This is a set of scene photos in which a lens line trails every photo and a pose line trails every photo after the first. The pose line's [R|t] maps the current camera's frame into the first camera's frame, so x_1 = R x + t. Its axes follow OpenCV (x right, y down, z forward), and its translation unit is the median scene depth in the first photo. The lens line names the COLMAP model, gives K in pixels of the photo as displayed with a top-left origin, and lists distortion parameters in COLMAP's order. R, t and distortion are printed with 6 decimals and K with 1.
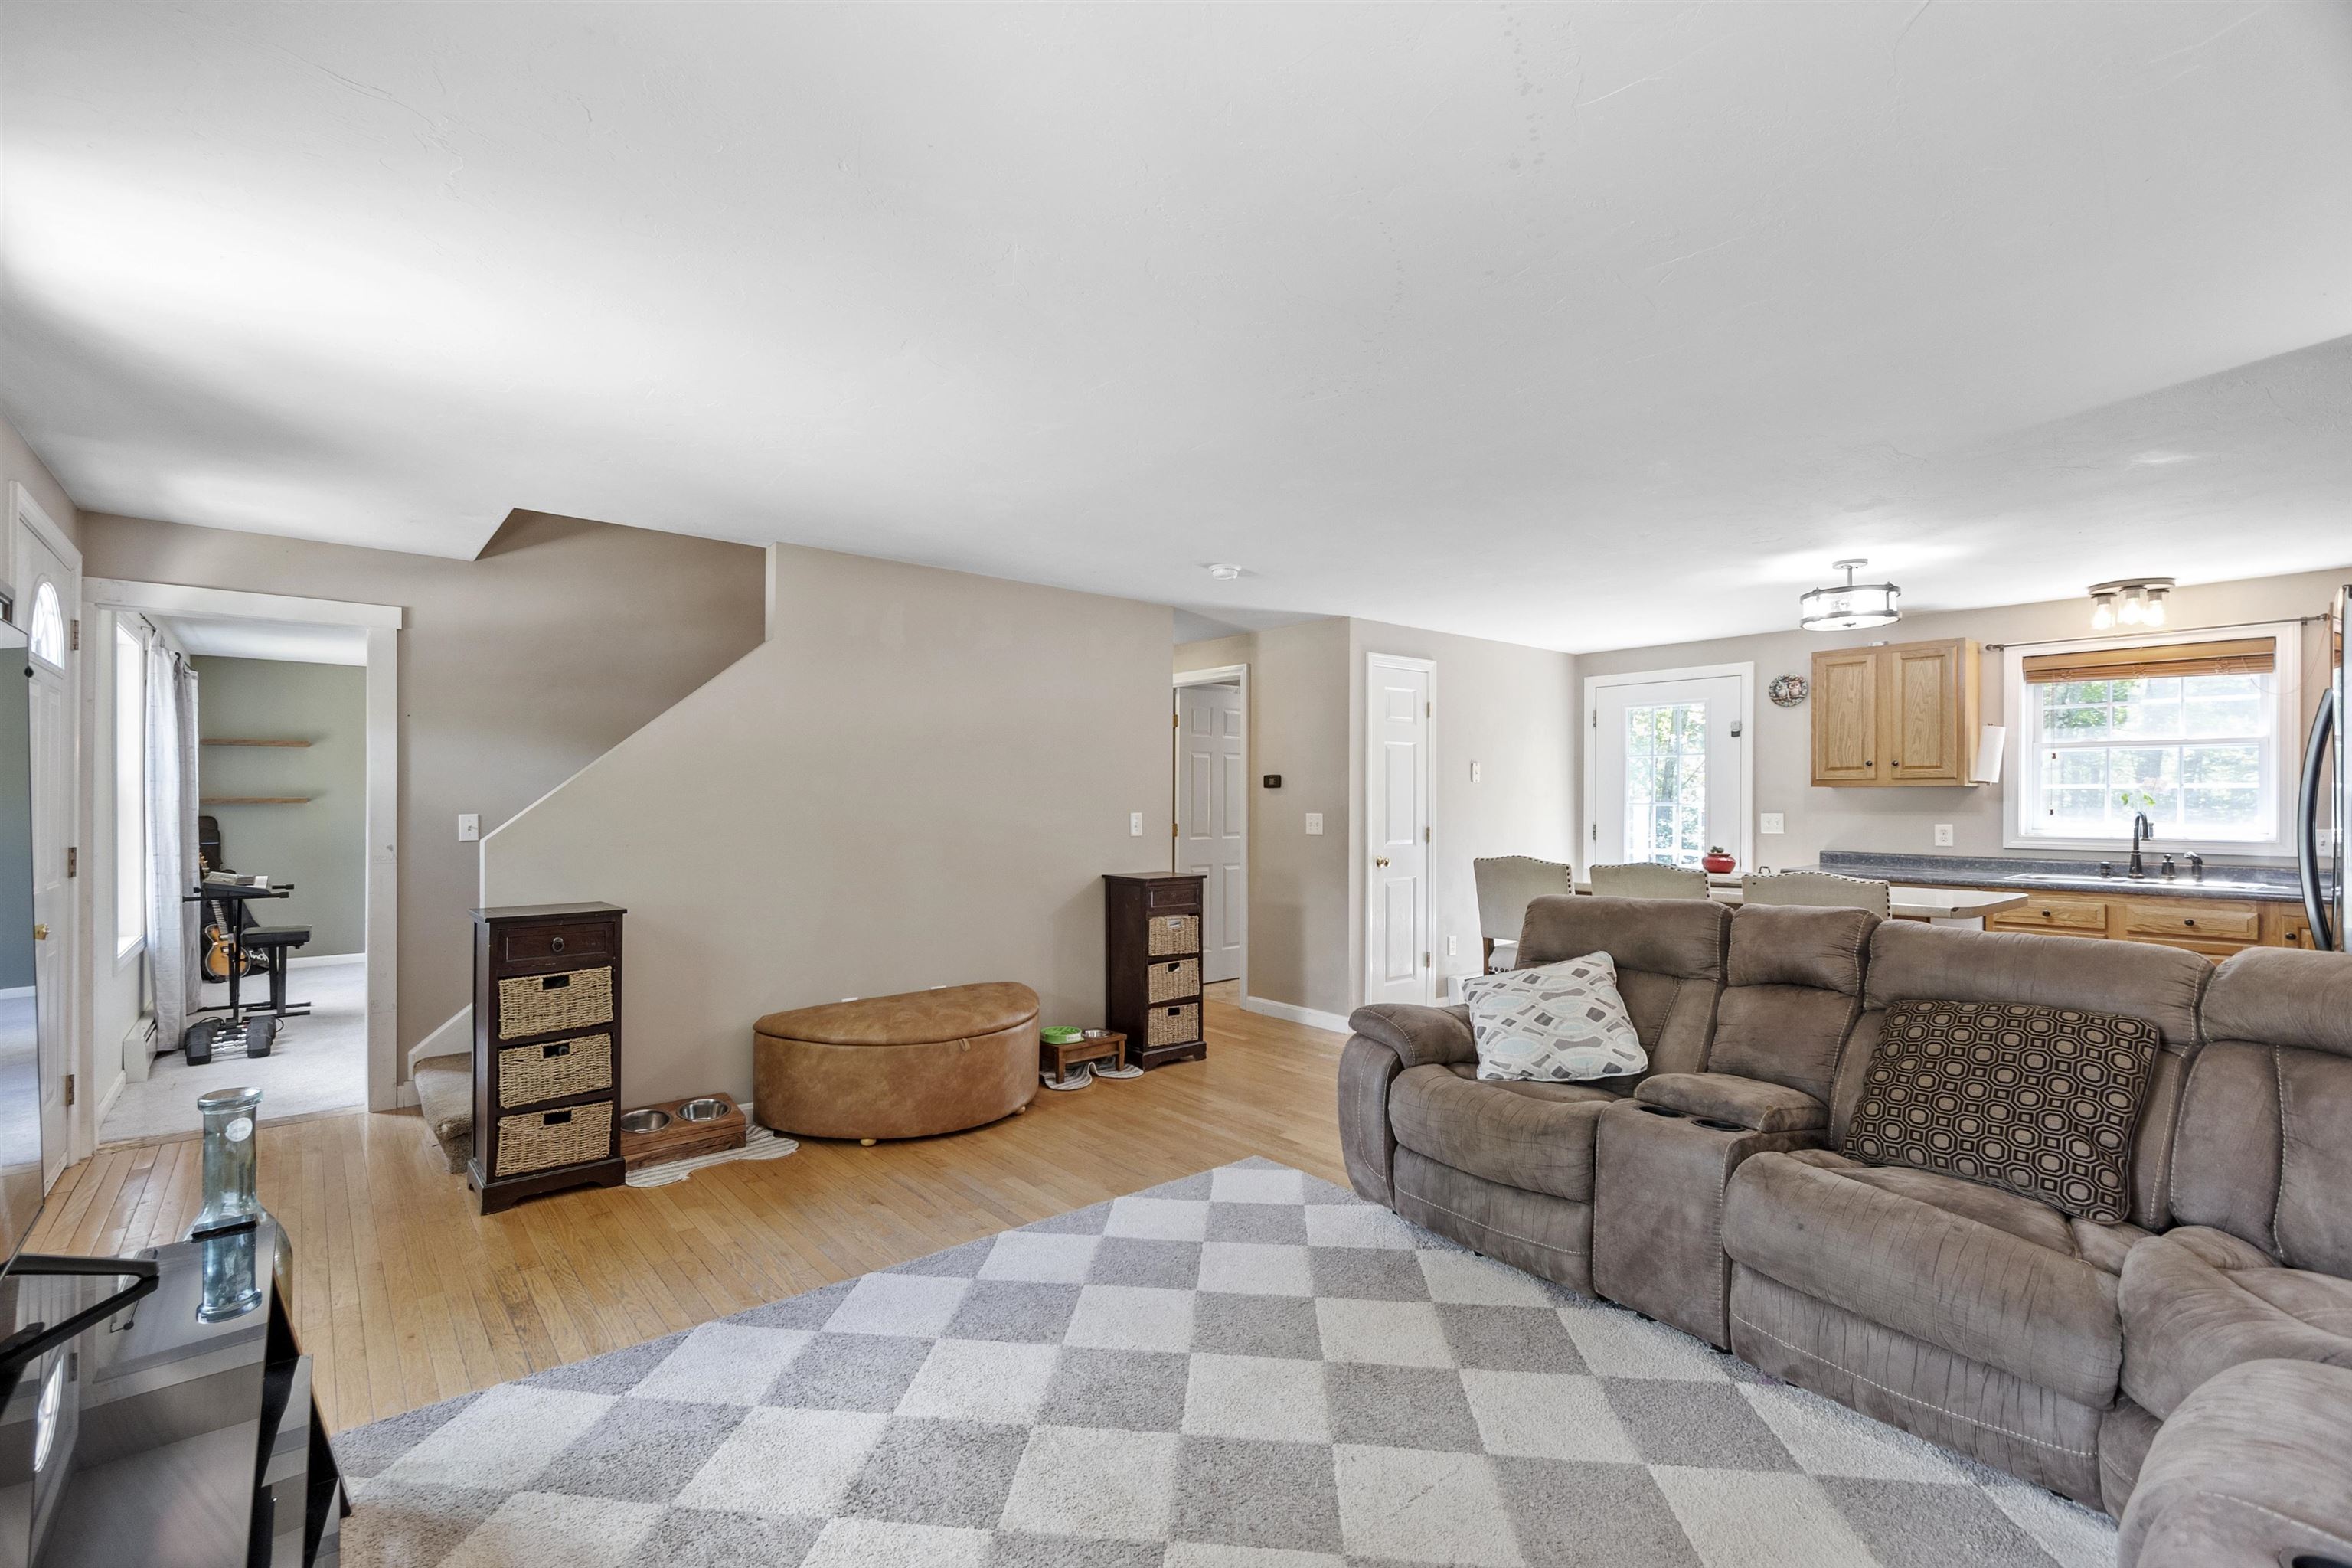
lens RADIAL K [[1027.8, 0, 1103.4], [0, 1027.8, 799.5], [0, 0, 1]] dist [-0.000269, 0.001791]
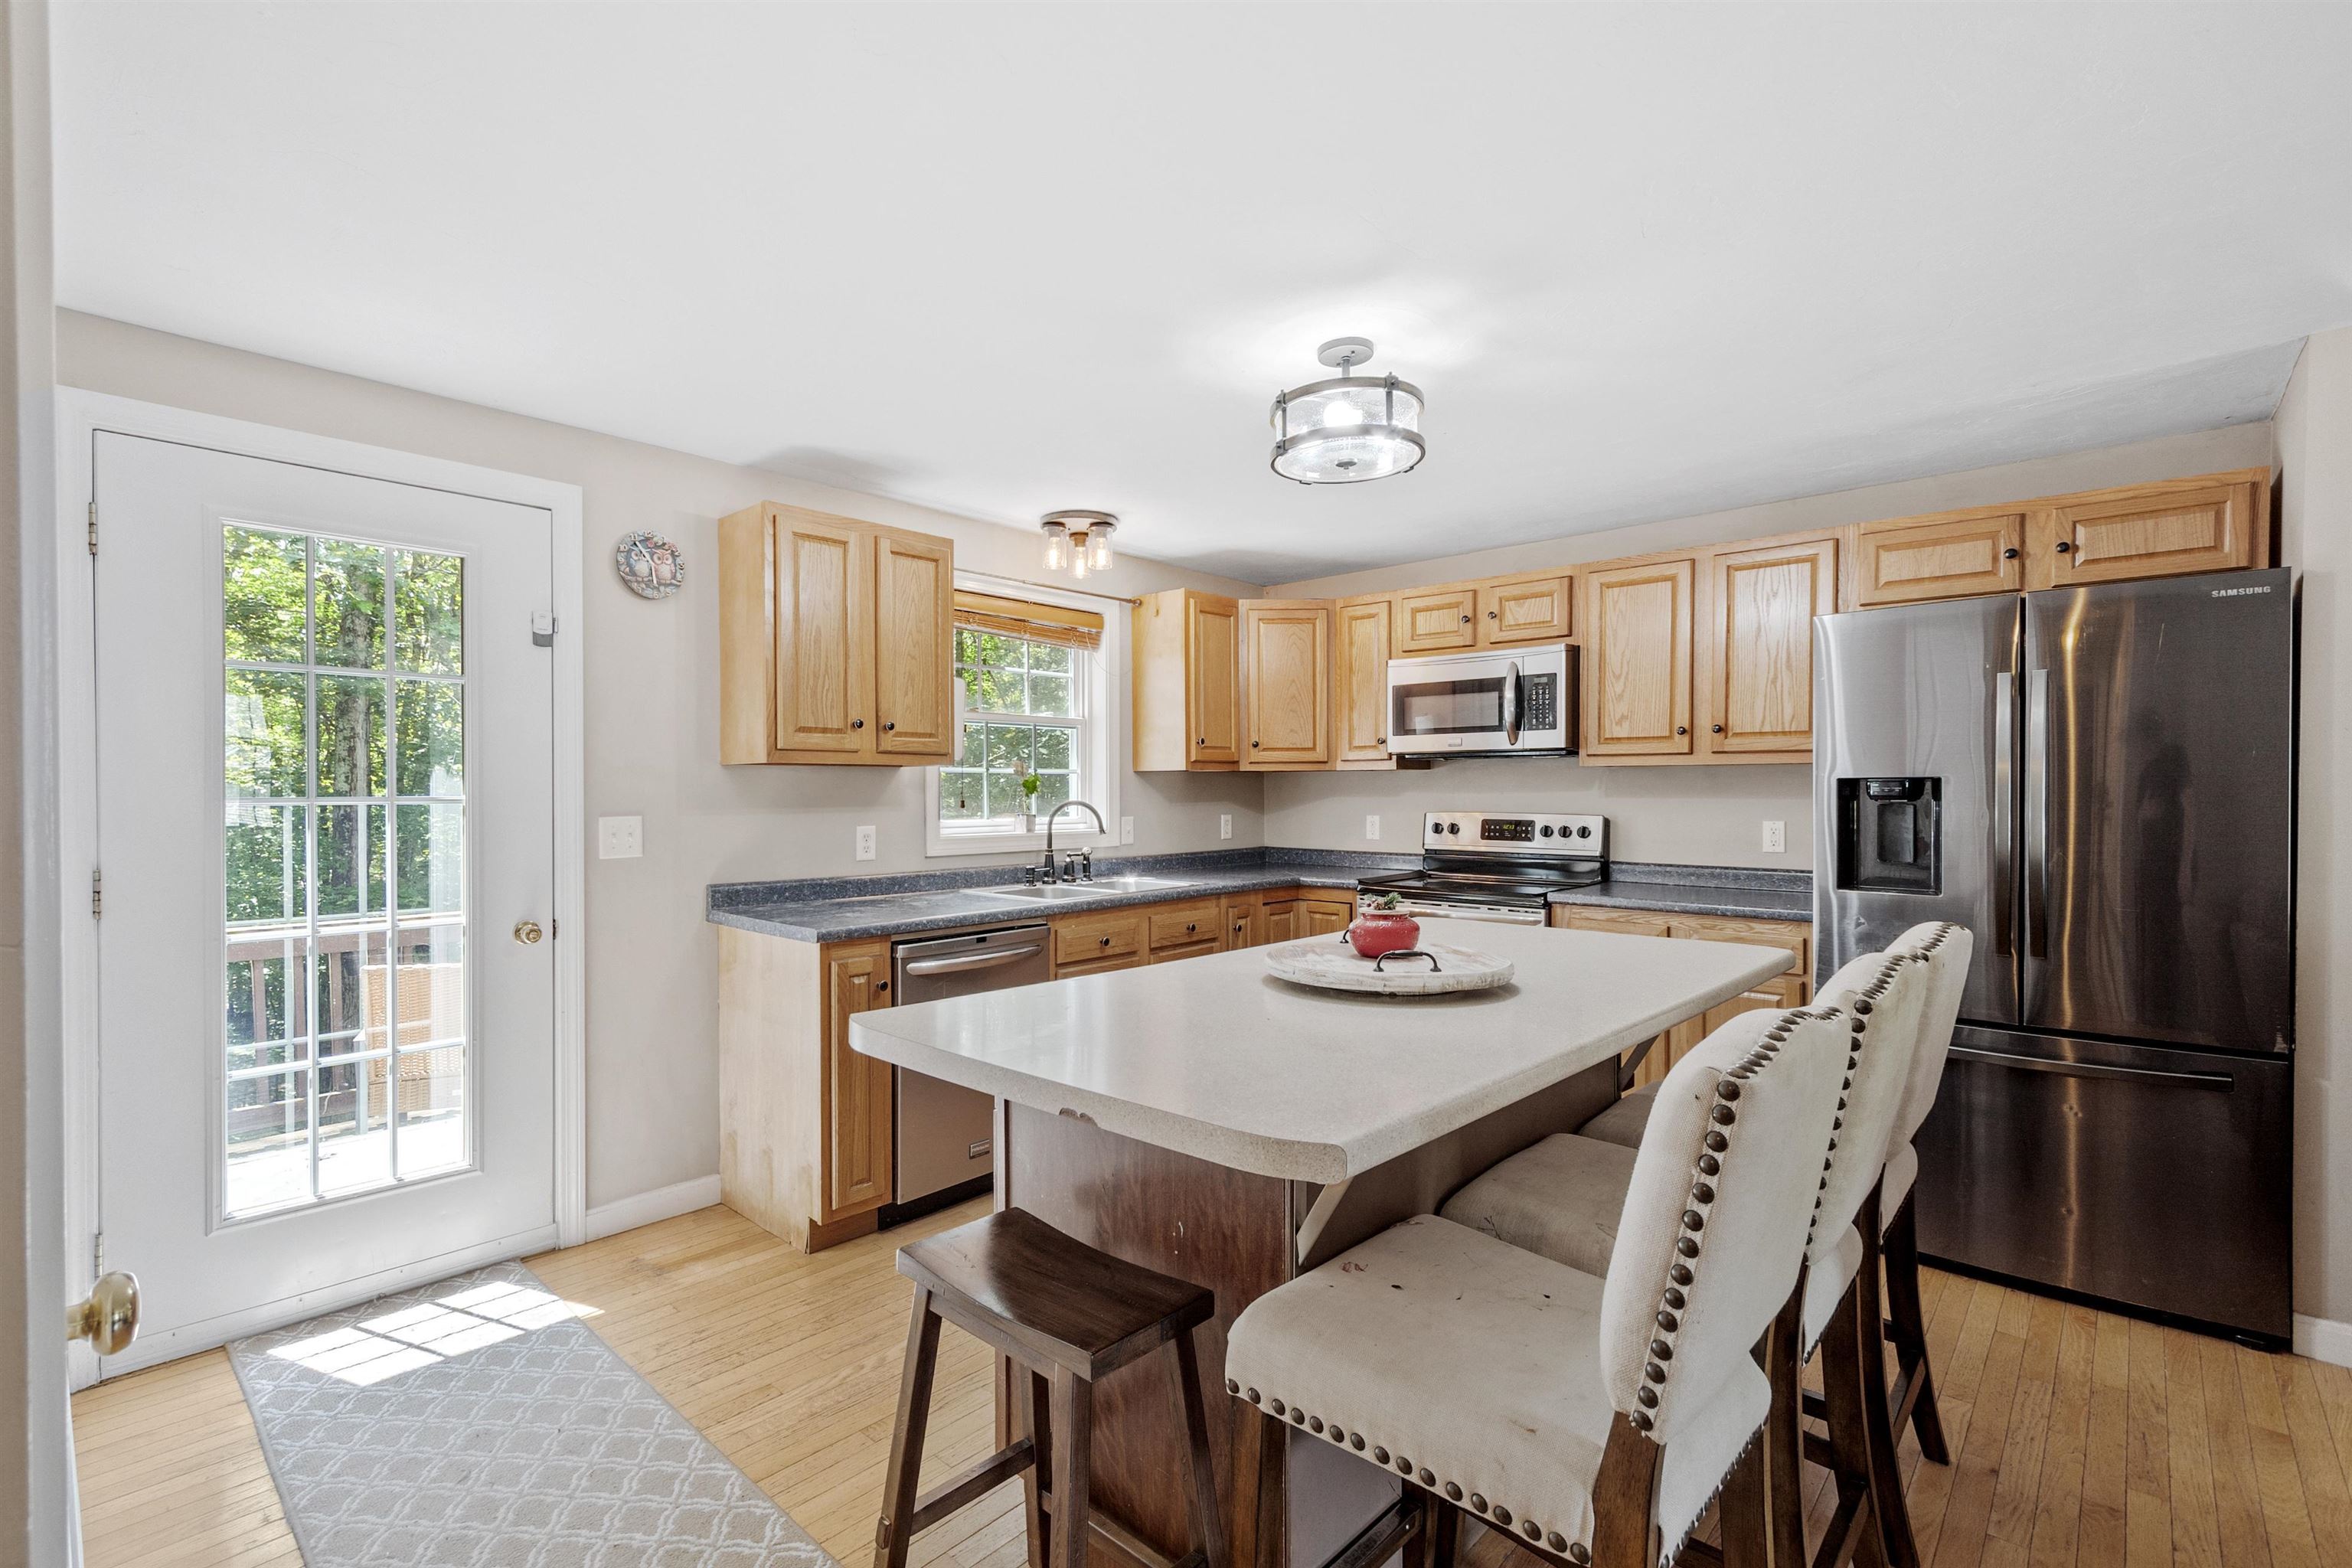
lens RADIAL K [[1027.8, 0, 1108.0], [0, 1027.8, 803.4], [0, 0, 1]] dist [-0.000269, 0.001791]
pose [[-0.135588, -0.016420, 0.990629, 0.189645], [0.003039, 0.999851, 0.016989, -0.000220], [-0.990761, 0.005314, -0.135518, 1.090711]]
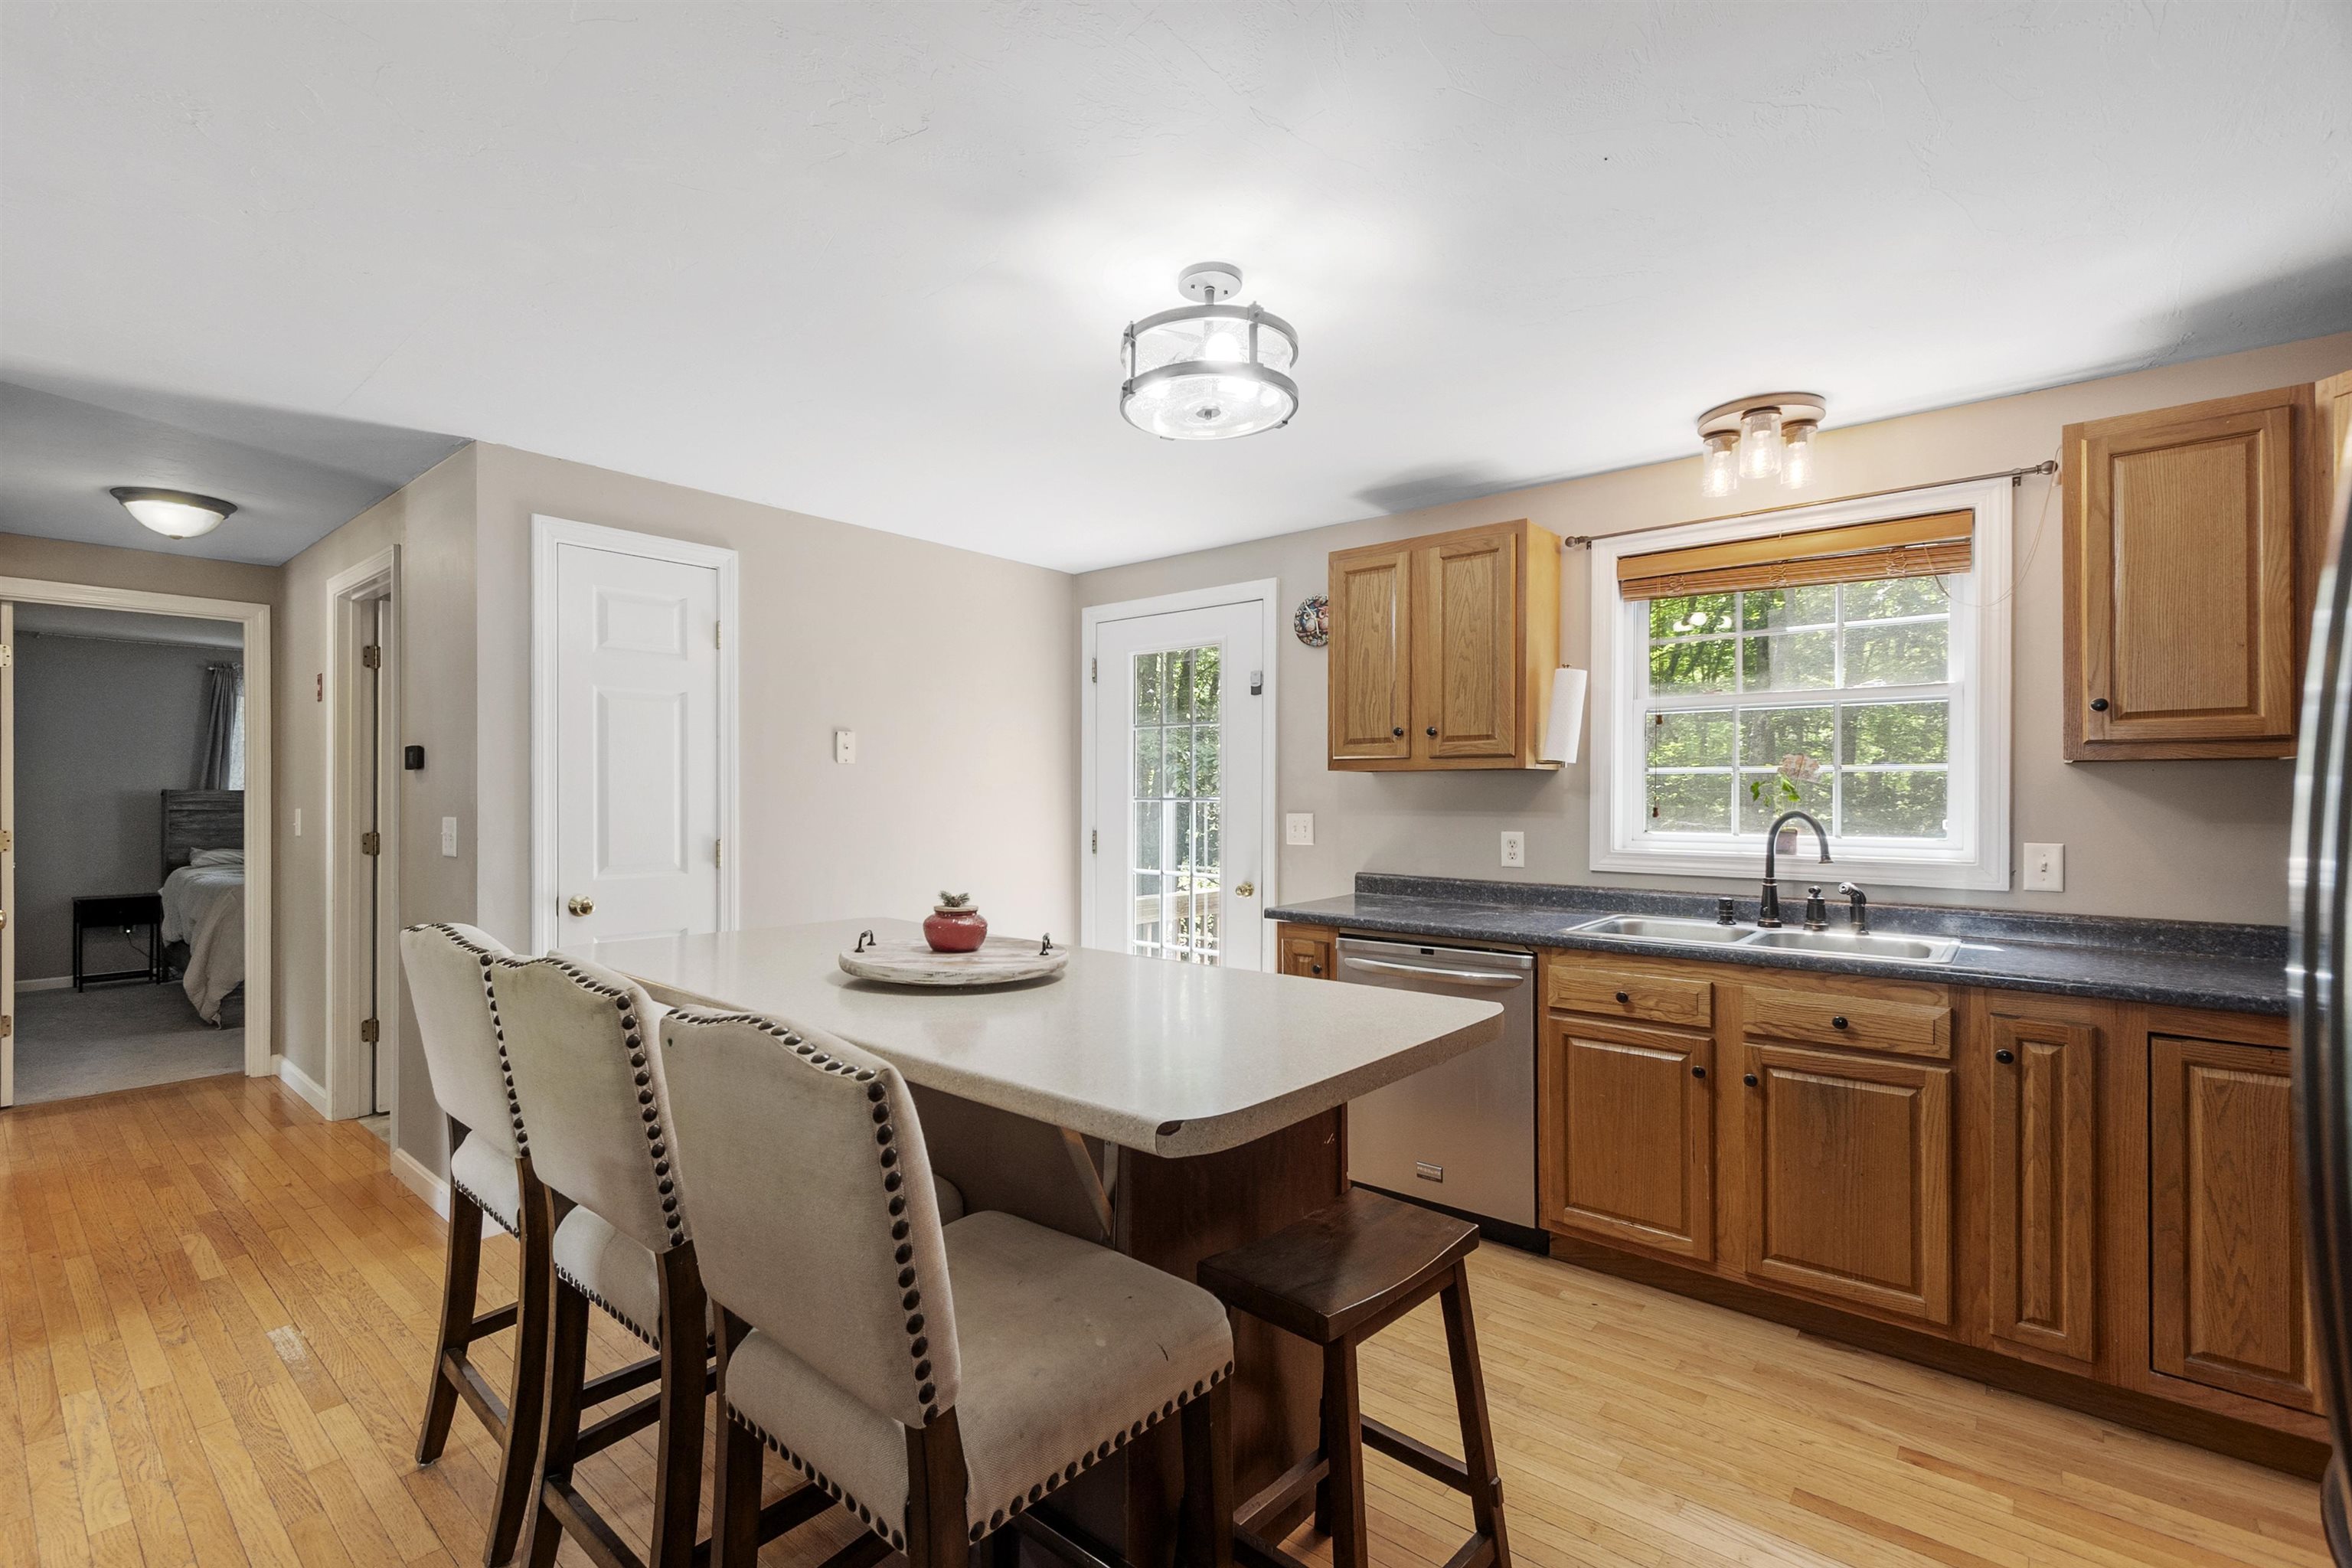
lens RADIAL K [[1027.8, 0, 1105.1], [0, 1027.8, 799.3], [0, 0, 1]] dist [-0.000269, 0.001791]
pose [[0.984752, -0.001133, 0.173962, 0.544003], [0.000144, 0.999984, 0.005700, 0.001417], [-0.173966, -0.005588, 0.984736, 0.503269]]
